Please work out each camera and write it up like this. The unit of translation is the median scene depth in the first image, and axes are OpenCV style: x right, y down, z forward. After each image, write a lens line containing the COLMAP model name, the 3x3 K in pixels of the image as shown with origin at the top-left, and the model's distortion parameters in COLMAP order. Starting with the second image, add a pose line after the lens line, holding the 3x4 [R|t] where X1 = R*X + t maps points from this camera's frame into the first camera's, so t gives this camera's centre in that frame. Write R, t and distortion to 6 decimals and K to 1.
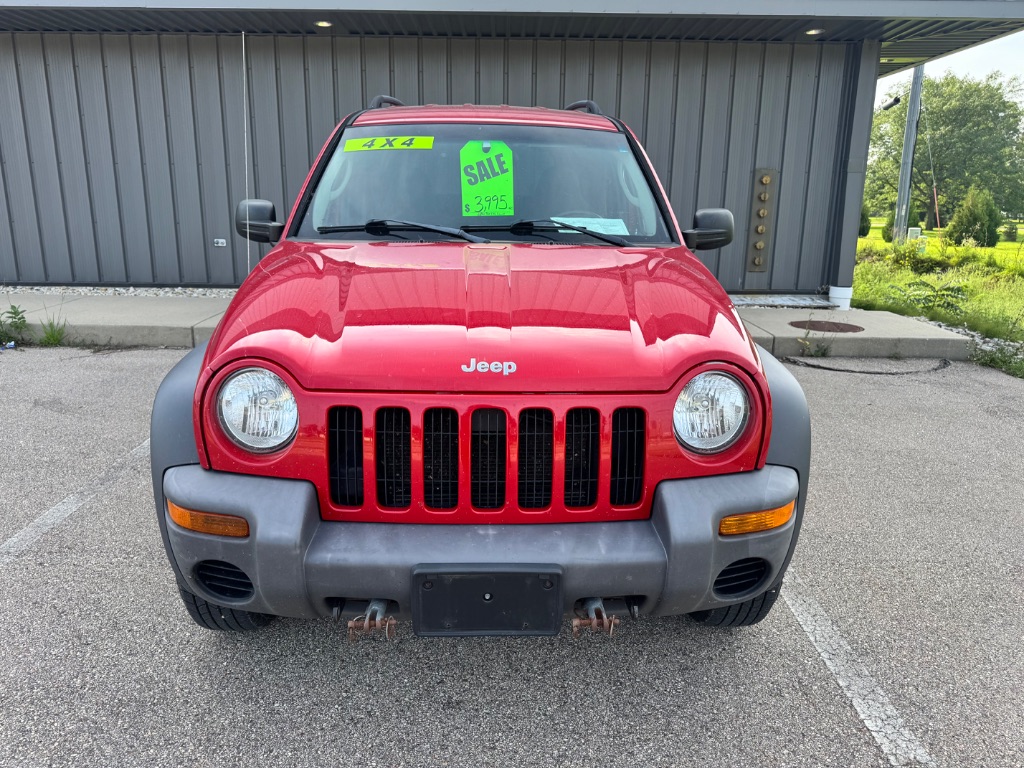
lens RADIAL K [[790.4, 0, 515.3], [0, 790.4, 384.4], [0, 0, 1]] dist [0.060516, -0.052177]
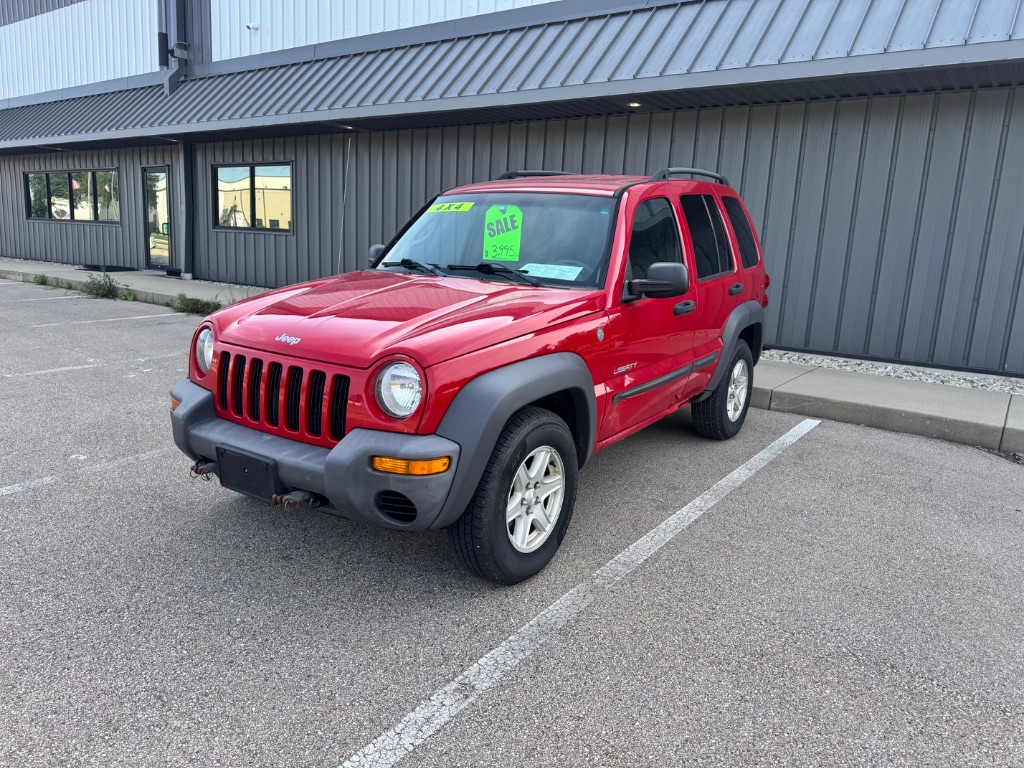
lens RADIAL K [[790.4, 0, 508.4], [0, 790.4, 385.7], [0, 0, 1]] dist [0.060516, -0.052177]
pose [[0.792337, 0.140682, -0.593641, 0.798972], [-0.181632, 0.983322, -0.009395, 0.002981], [0.582419, 0.115268, 0.804675, -0.031633]]
